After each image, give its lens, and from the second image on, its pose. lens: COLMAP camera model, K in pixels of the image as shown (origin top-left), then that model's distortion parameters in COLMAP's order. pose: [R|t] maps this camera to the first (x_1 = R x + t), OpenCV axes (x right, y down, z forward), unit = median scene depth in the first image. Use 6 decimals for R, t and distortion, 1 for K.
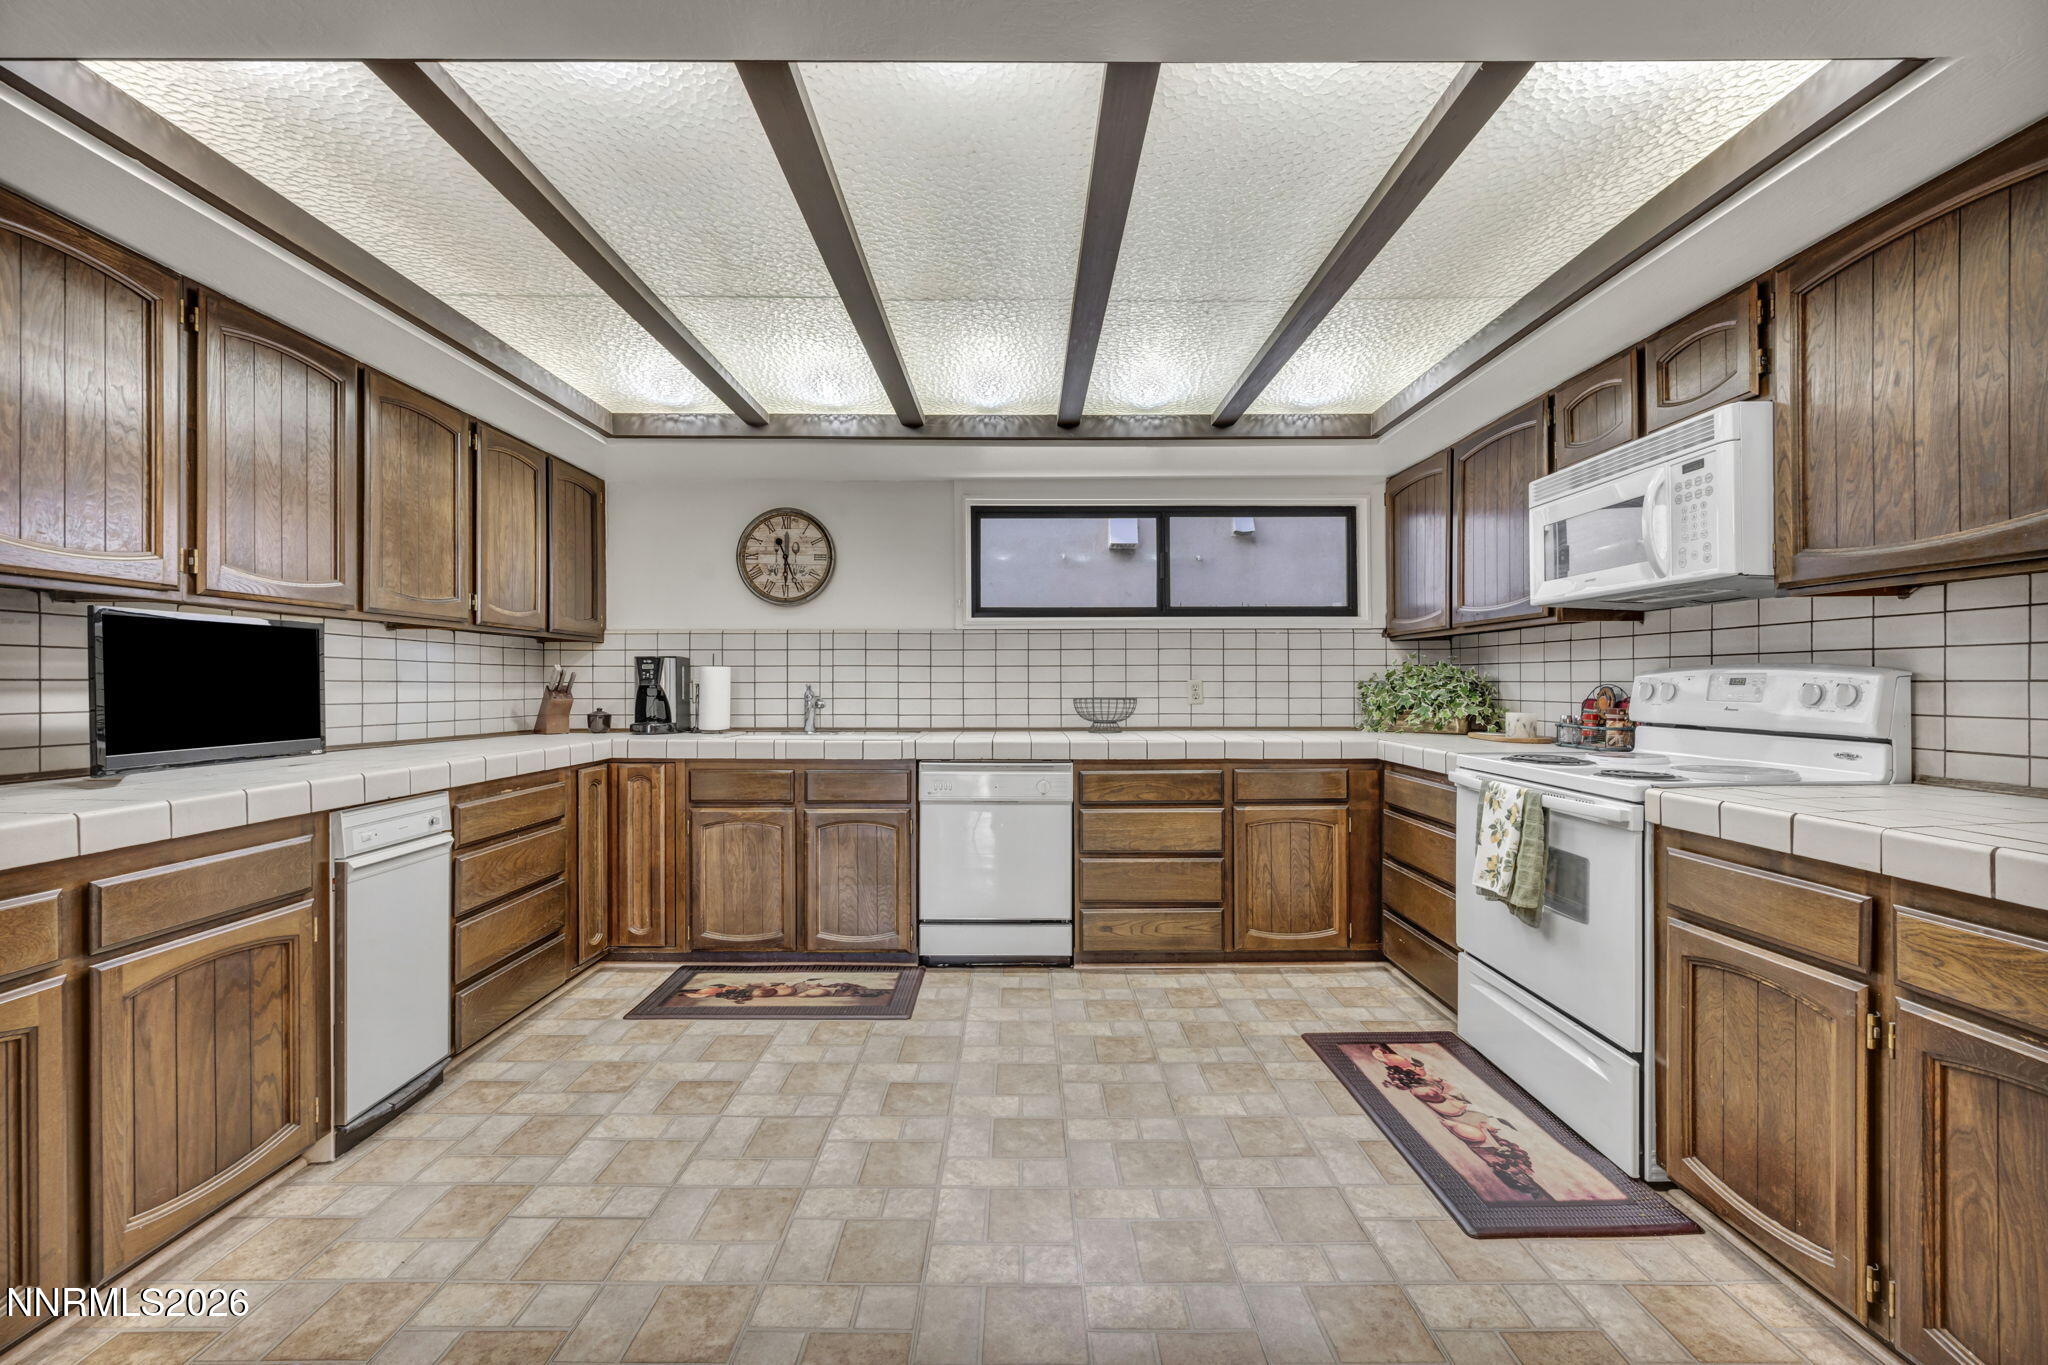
lens RADIAL K [[812.8, 0, 1021.8], [0, 812.8, 679.7], [0, 0, 1]] dist [-0.004648, 0.001203]
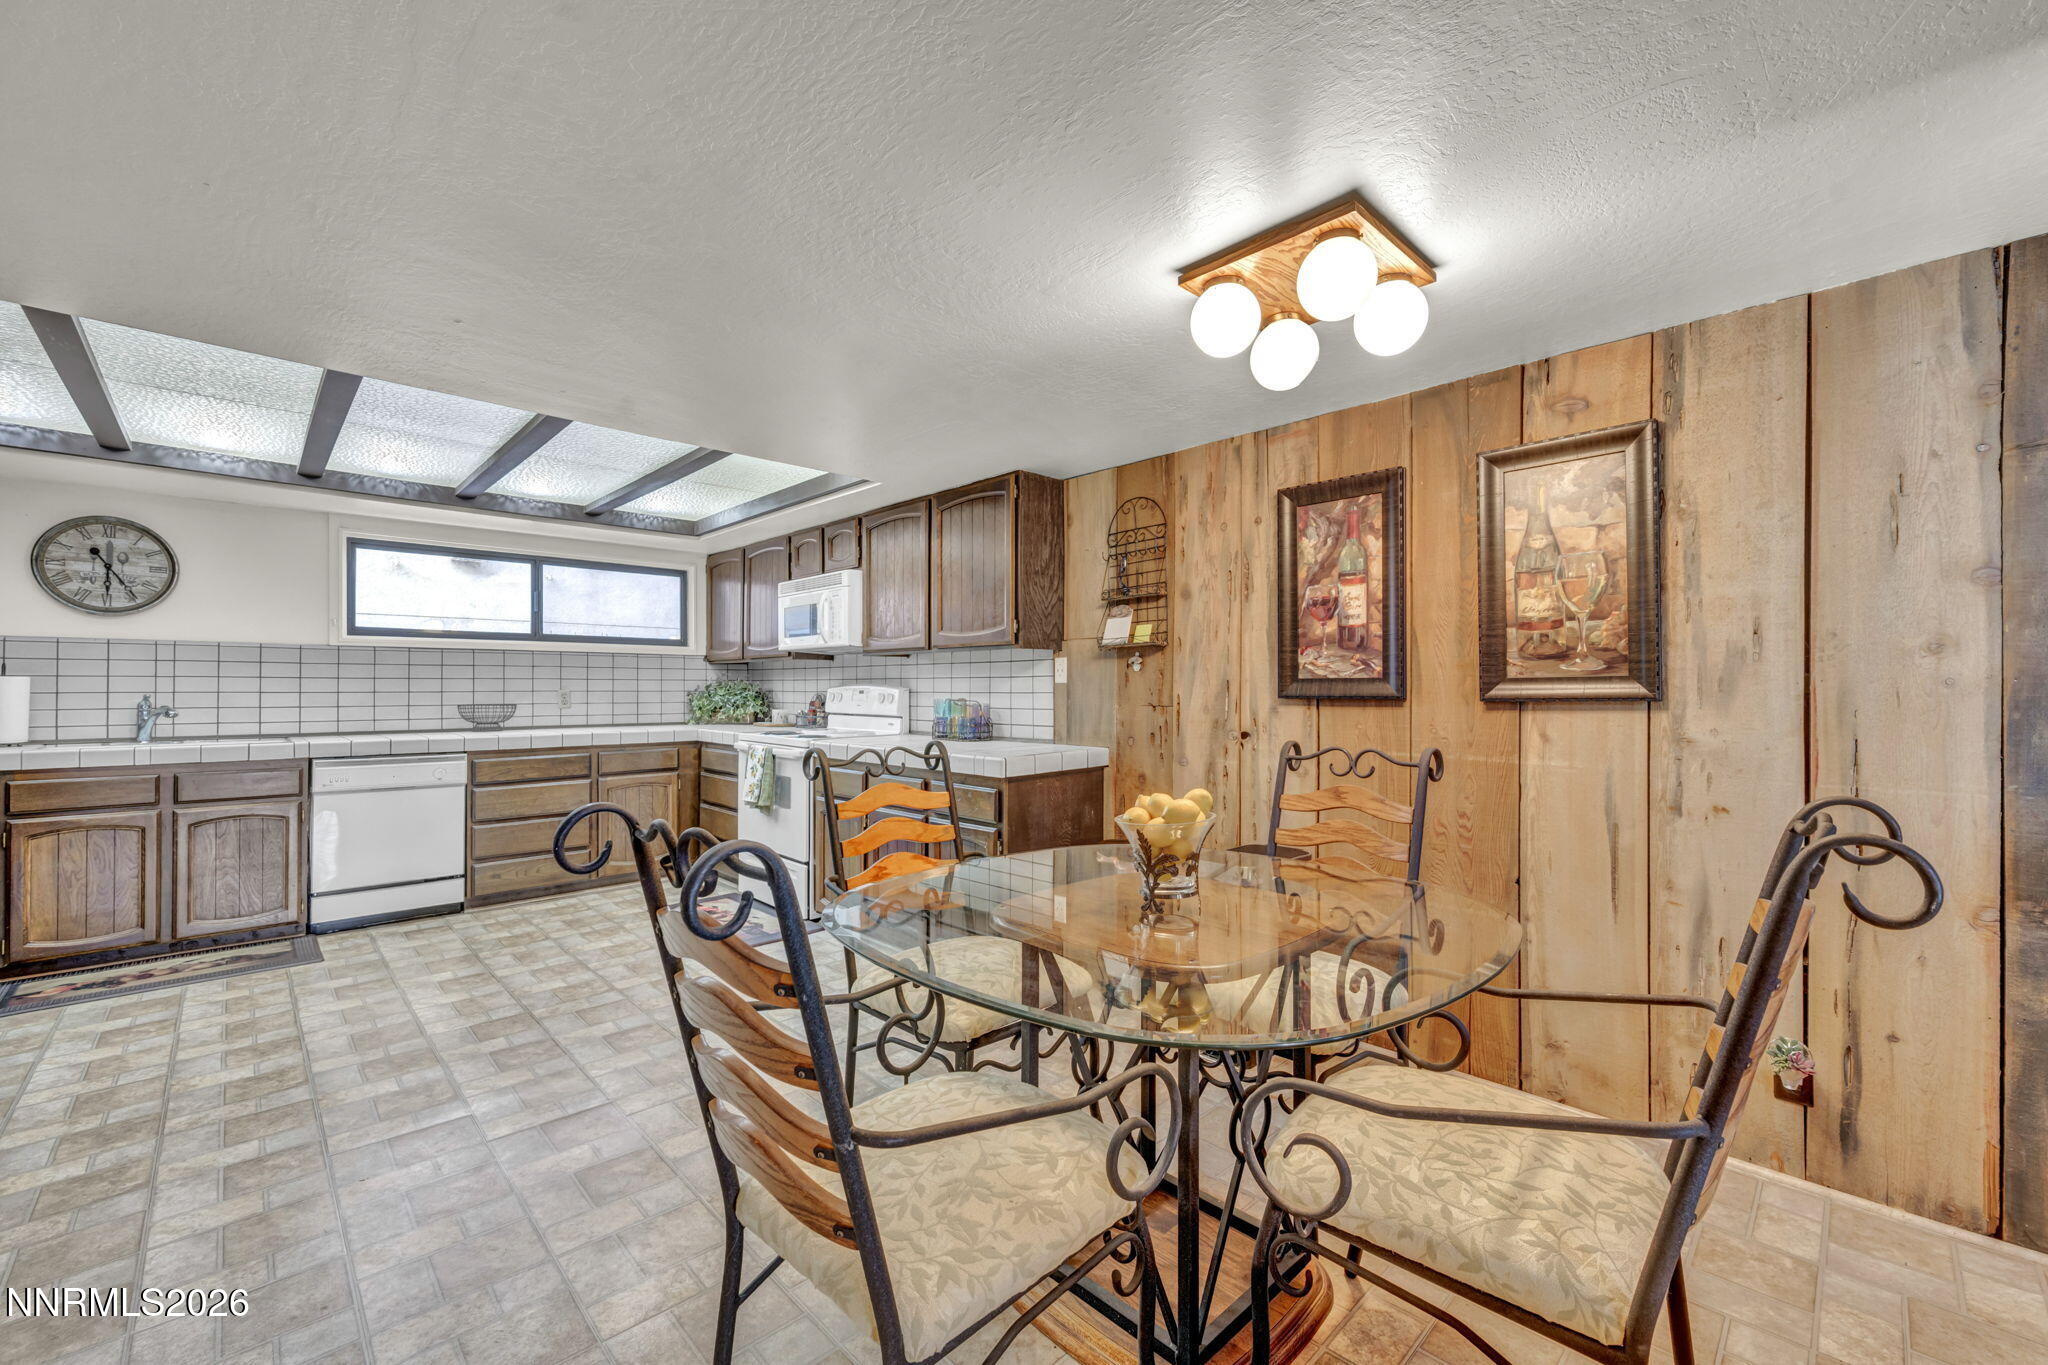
lens RADIAL K [[812.8, 0, 1020.6], [0, 812.8, 679.4], [0, 0, 1]] dist [-0.004648, 0.001203]
pose [[0.719861, 0.008590, 0.694065, -0.203491], [-0.003663, 0.999957, -0.008577, -0.010159], [-0.694109, 0.003631, 0.719861, -0.565417]]
